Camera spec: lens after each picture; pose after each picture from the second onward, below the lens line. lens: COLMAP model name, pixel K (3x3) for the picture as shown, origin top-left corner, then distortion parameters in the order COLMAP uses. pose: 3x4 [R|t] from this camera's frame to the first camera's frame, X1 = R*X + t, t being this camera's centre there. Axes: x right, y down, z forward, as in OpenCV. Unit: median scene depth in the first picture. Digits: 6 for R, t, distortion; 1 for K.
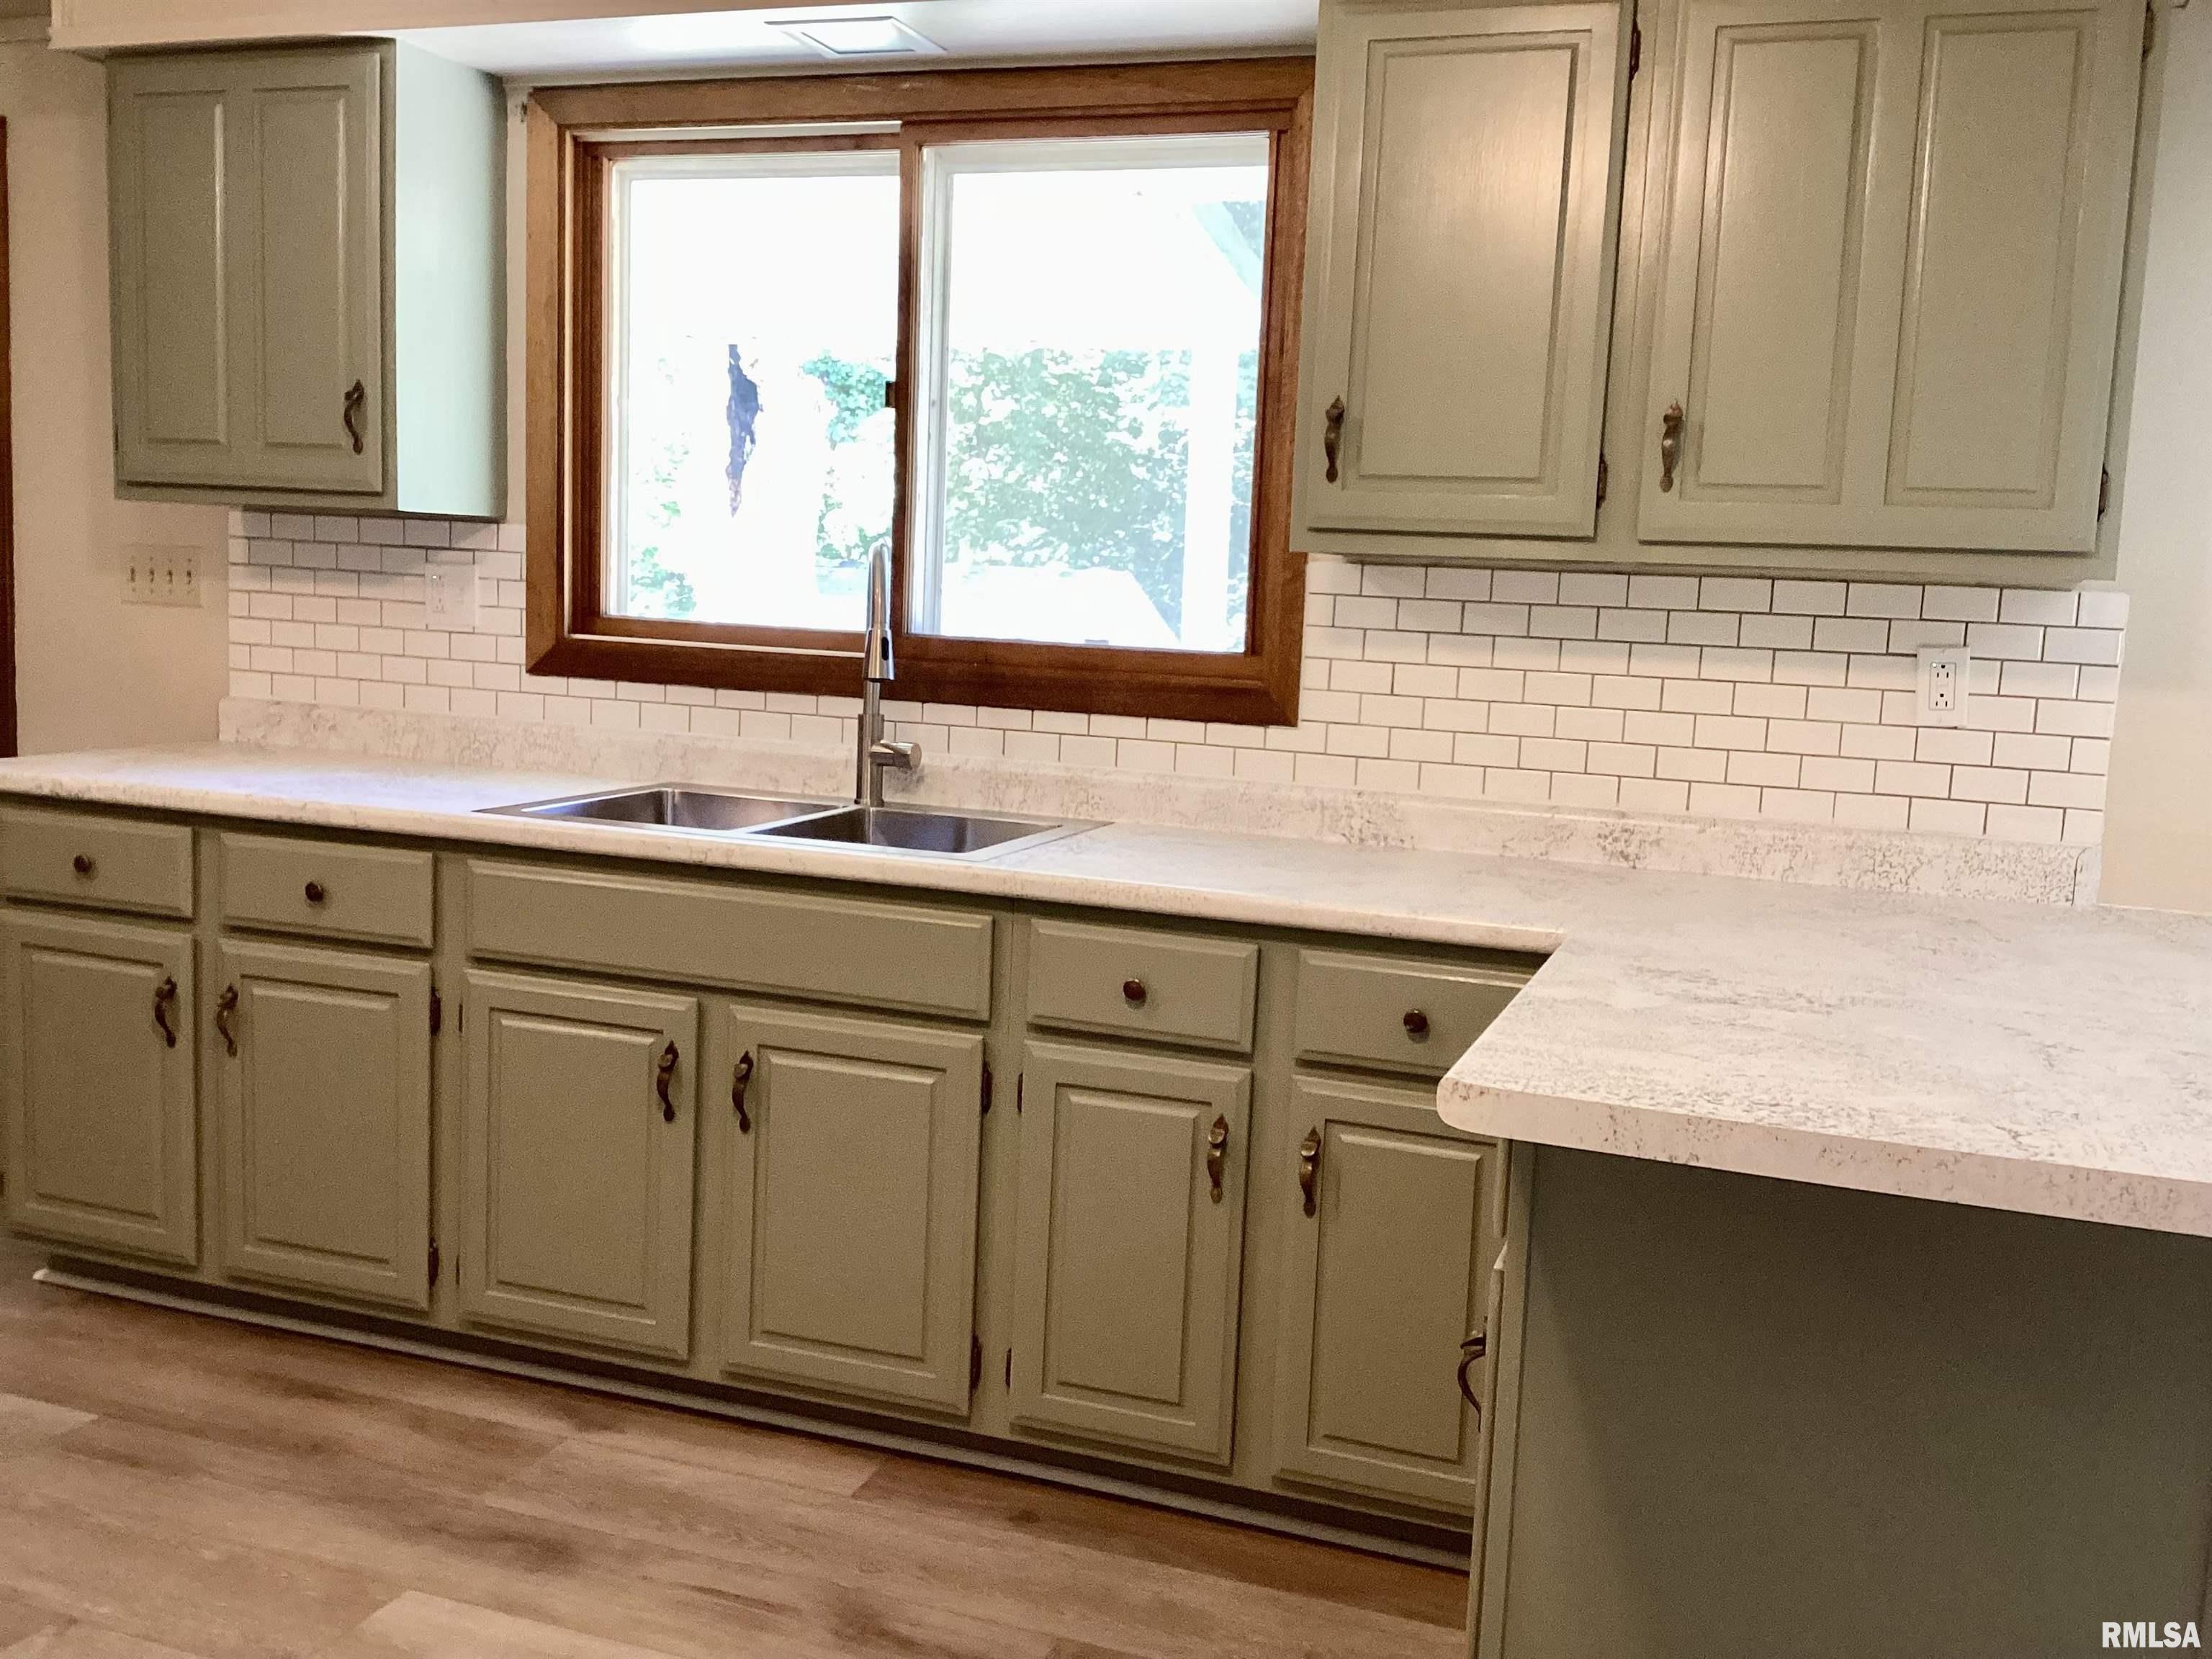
lens RADIAL K [[1987.3, 0, 1104.1], [0, 1987.3, 823.4], [0, 0, 1]] dist [0.060568, -0.116502]
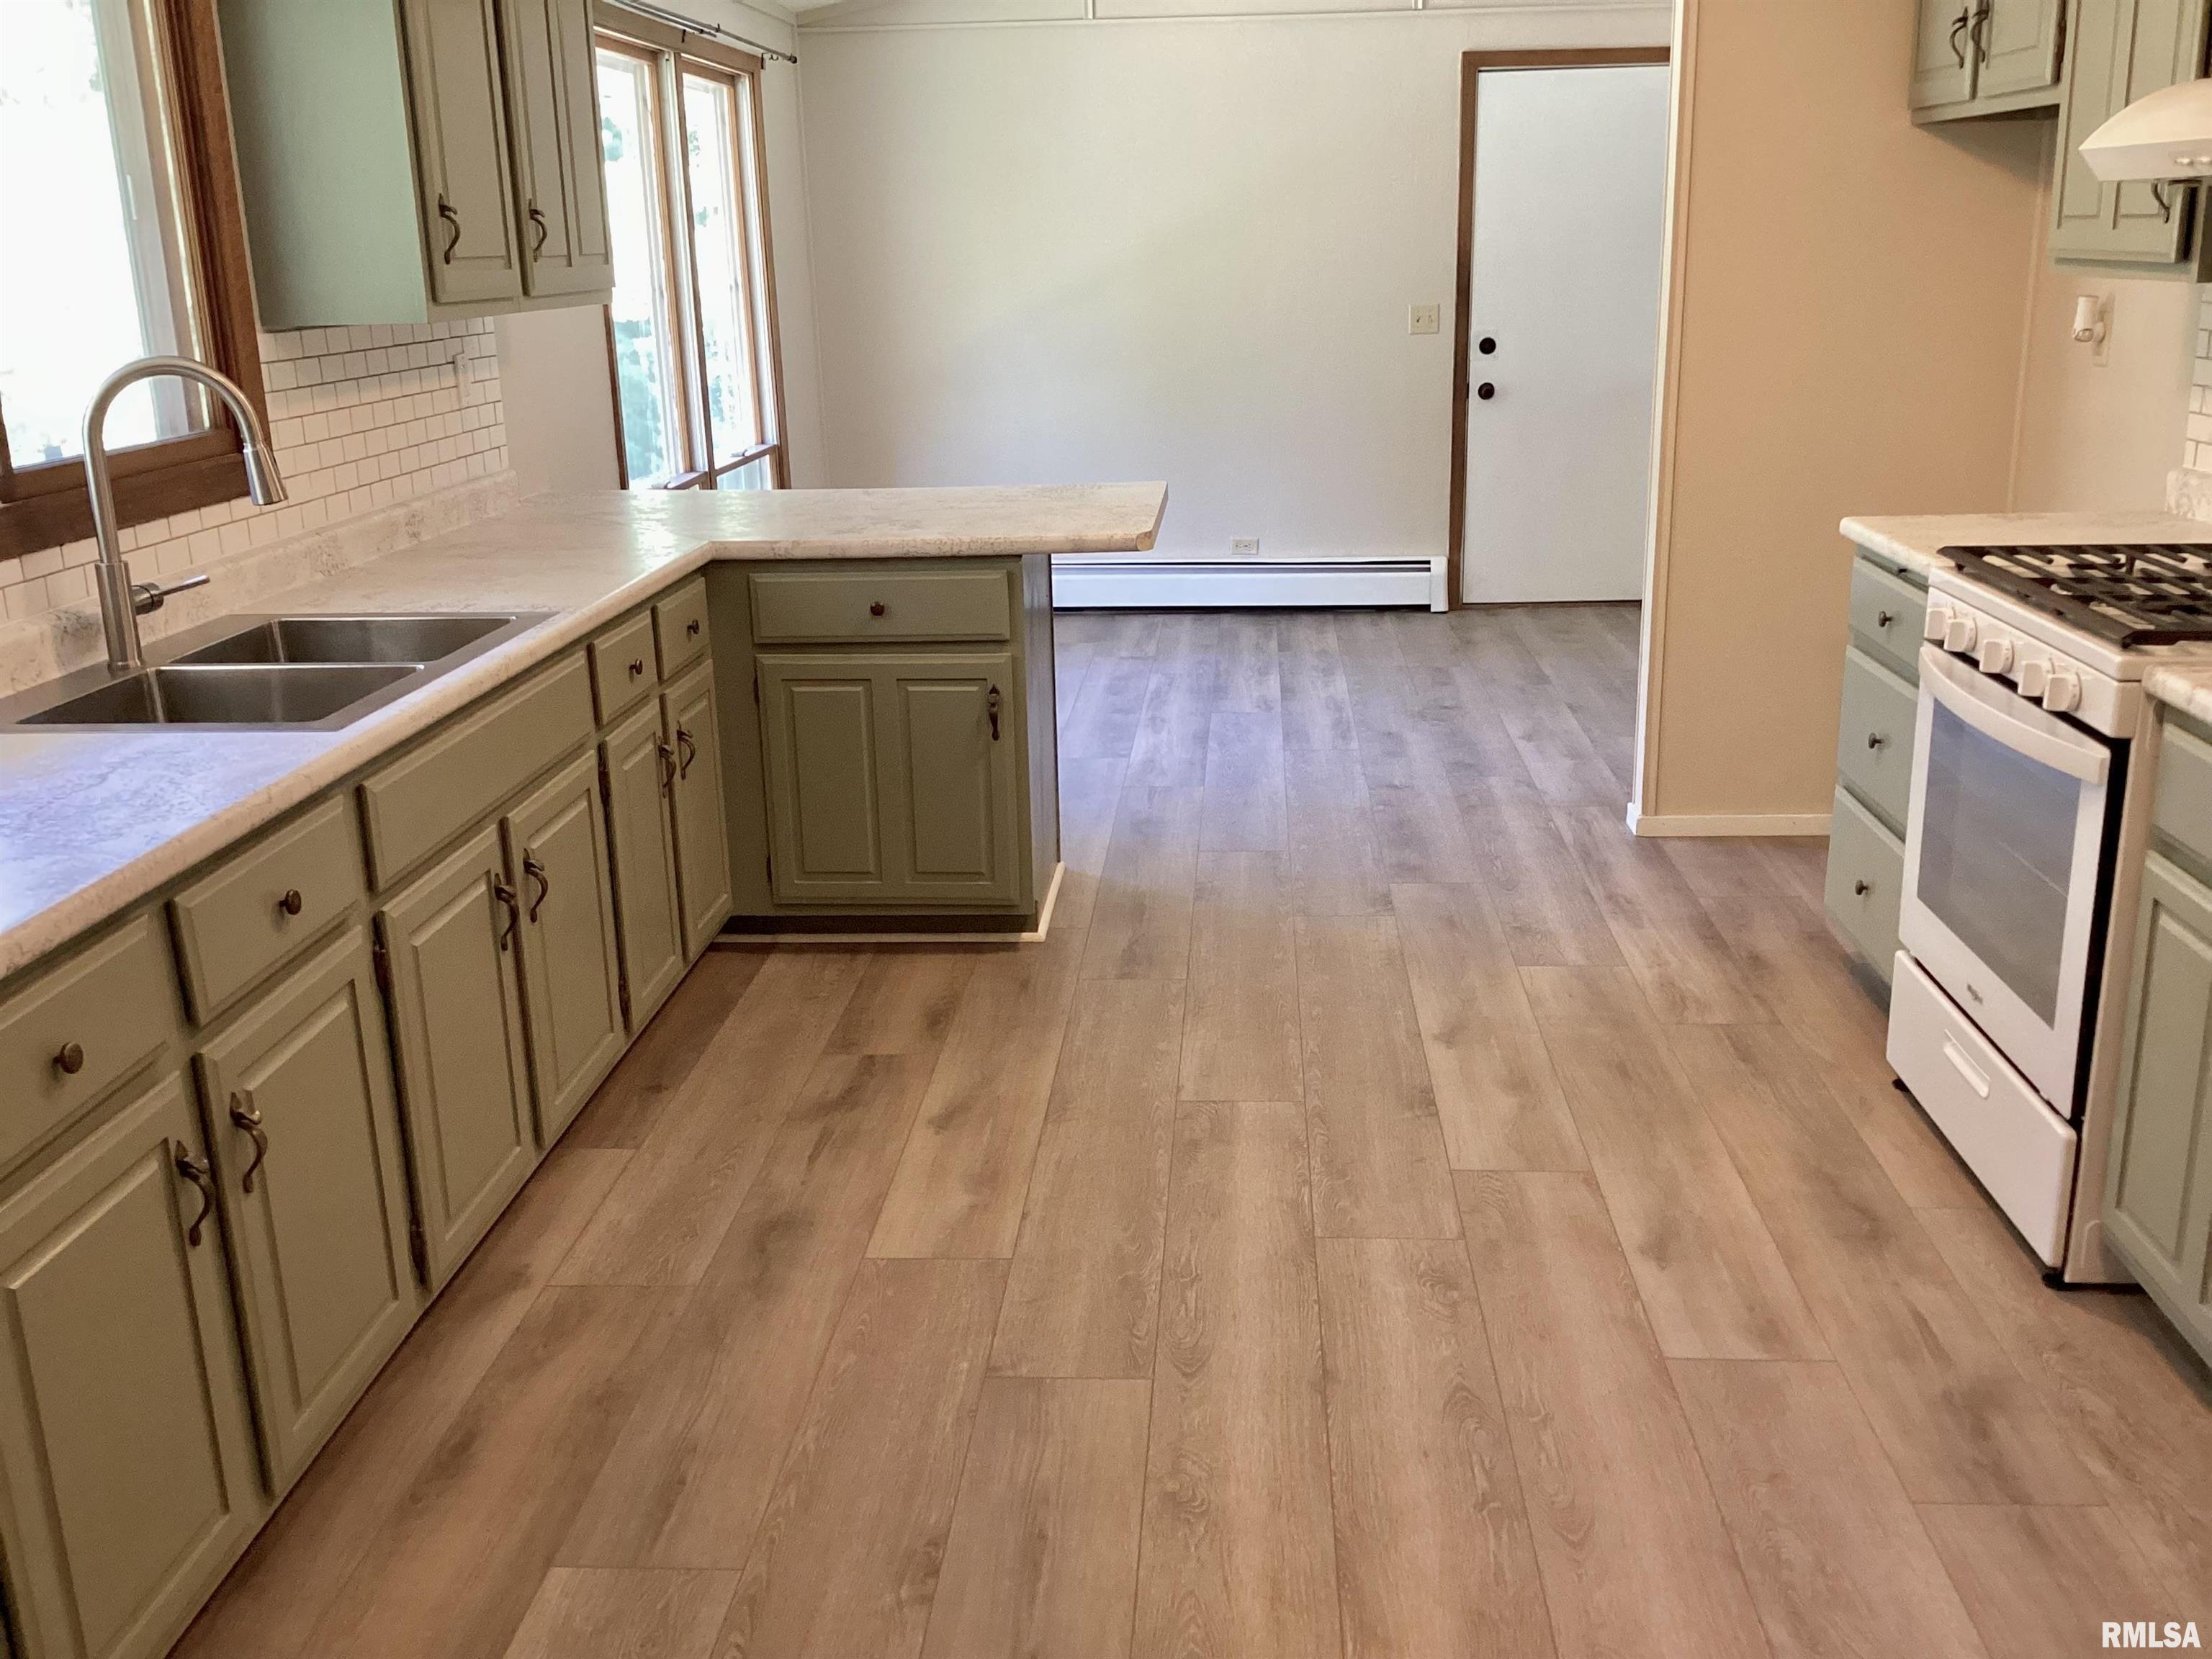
lens RADIAL K [[1987.3, 0, 1122.4], [0, 1987.3, 823.9], [0, 0, 1]] dist [0.060568, -0.116502]
pose [[-0.275622, -0.309012, 0.910244, -1.120563], [0.123672, 0.927653, 0.352370, -0.211956], [-0.953277, 0.209692, -0.217466, 0.843566]]
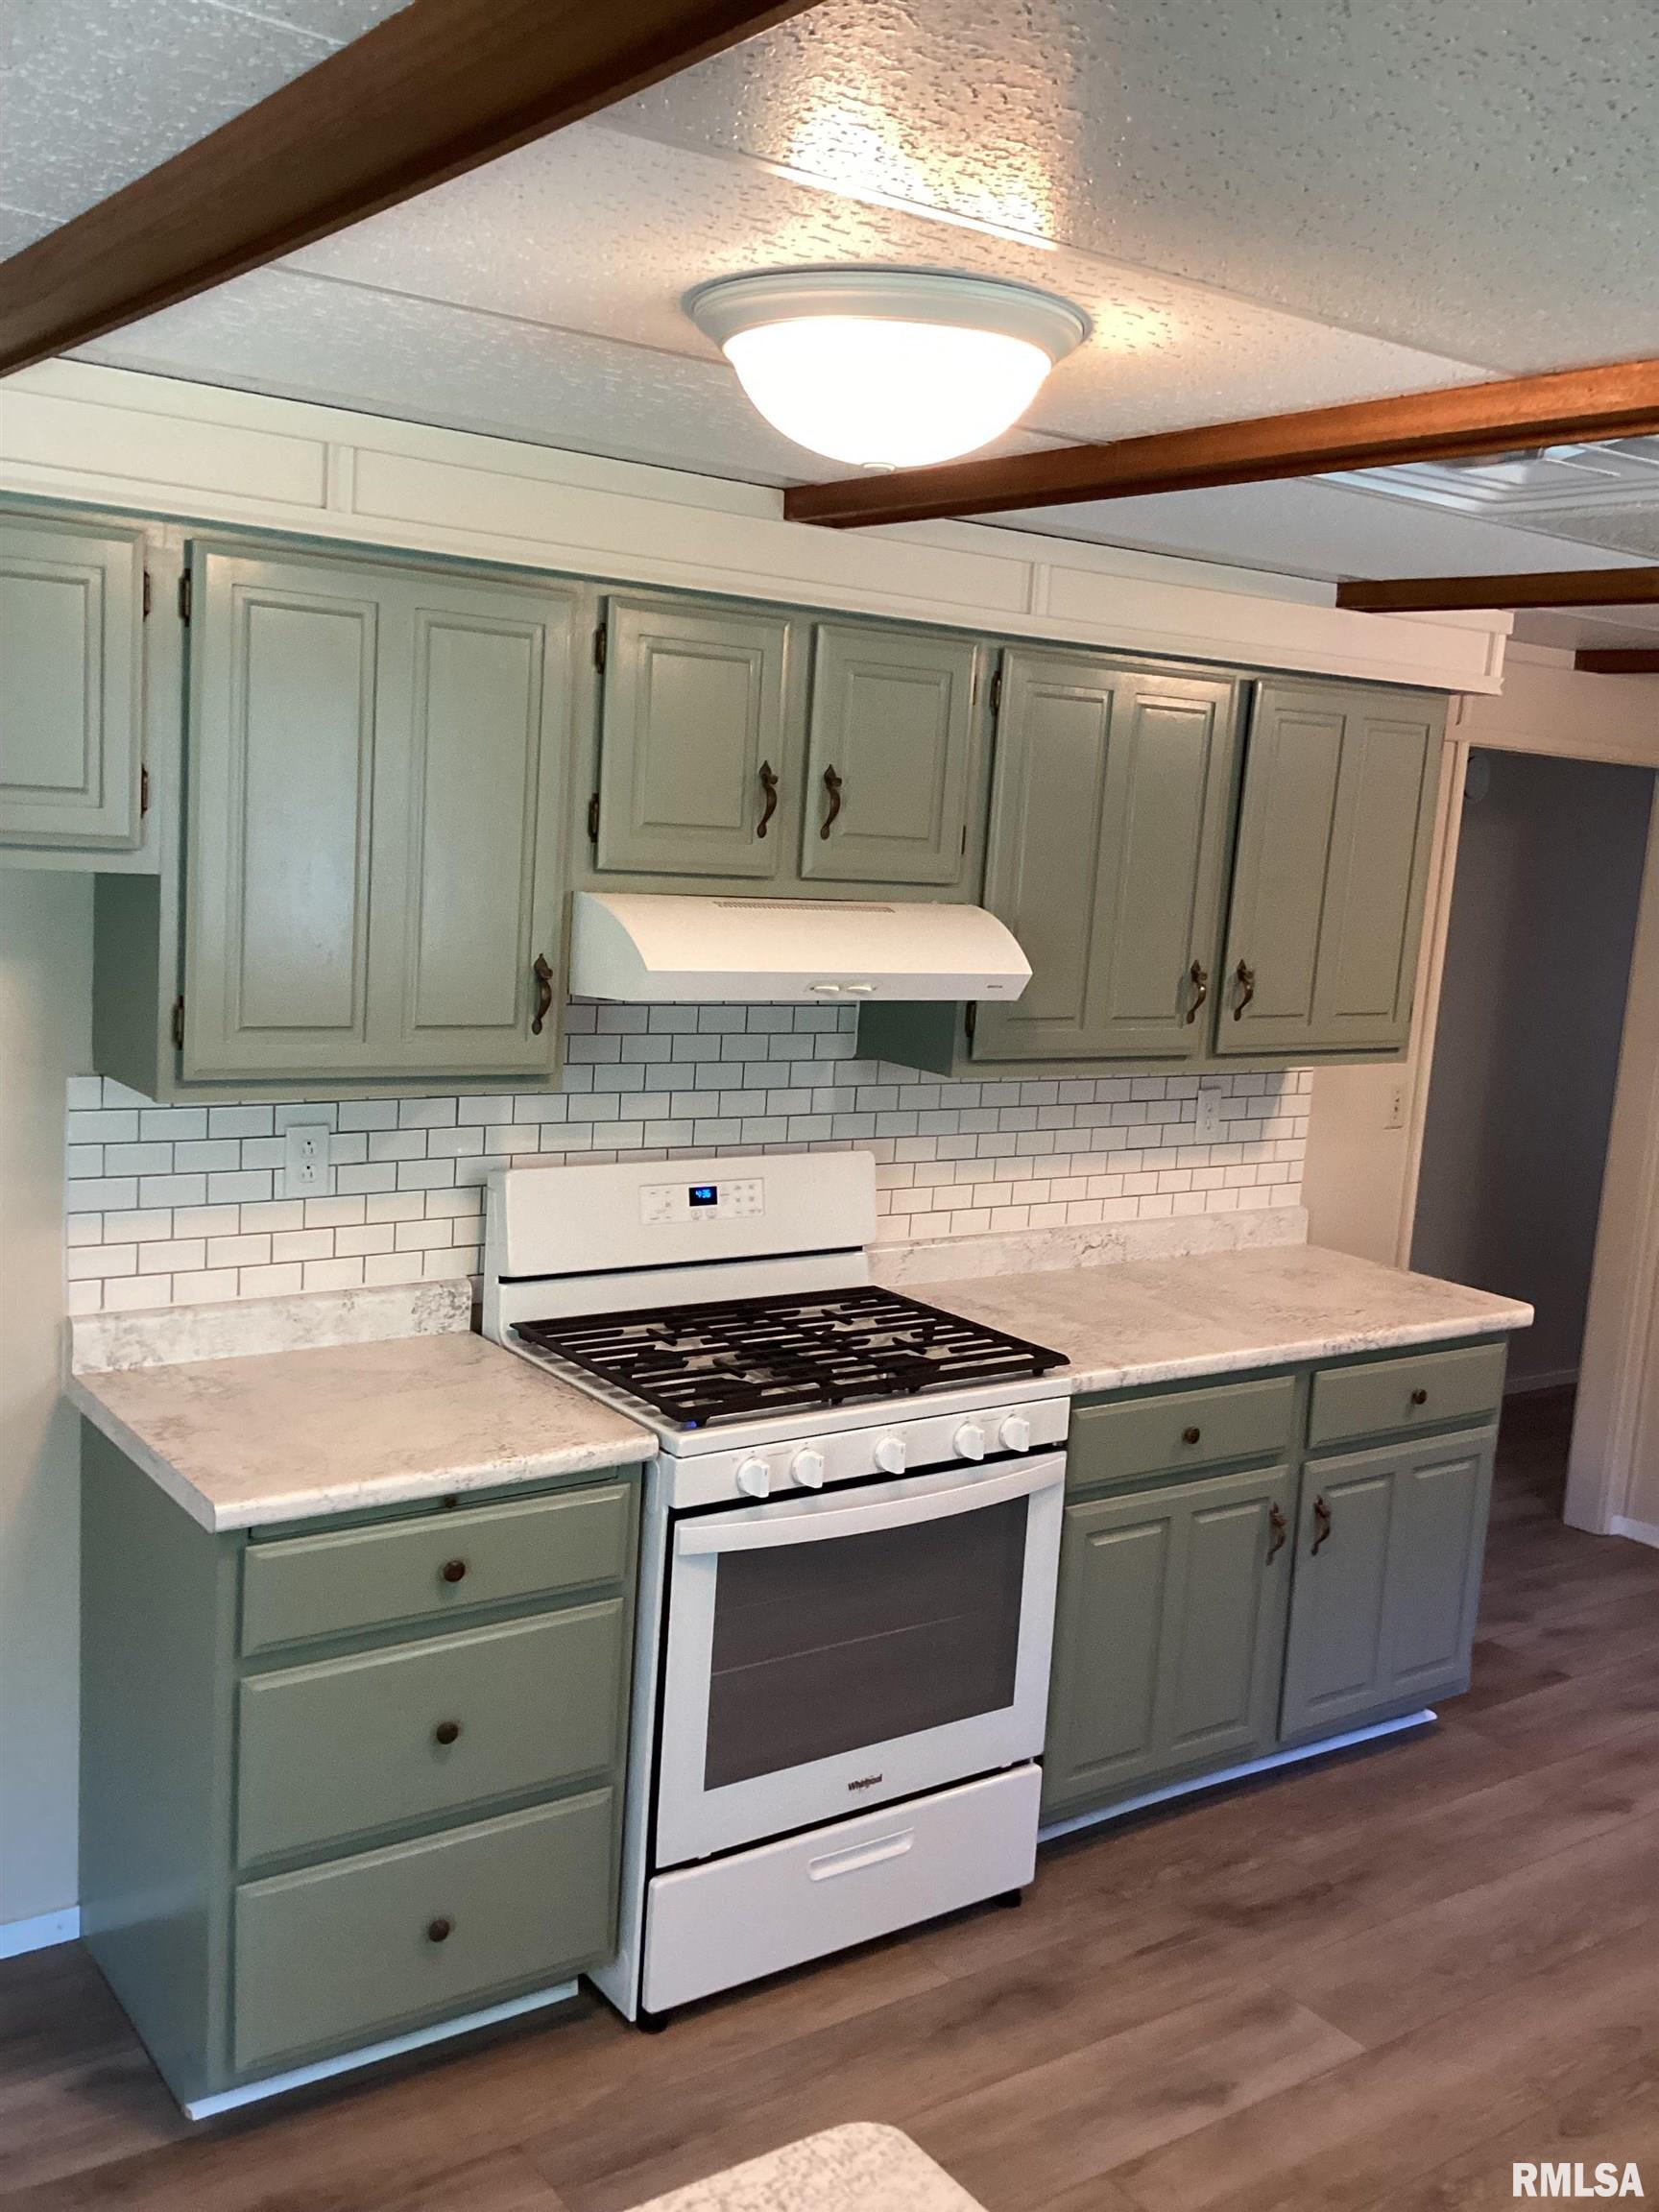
lens RADIAL K [[1987.3, 0, 833.5], [0, 1987.3, 1107.1], [0, 0, 1]] dist [0.060568, -0.116502]
pose [[-0.571428, 0.032792, -0.819997, 0.449382], [-0.185694, 0.968119, 0.168119, -0.222863], [0.799367, 0.248336, -0.547121, 0.691834]]
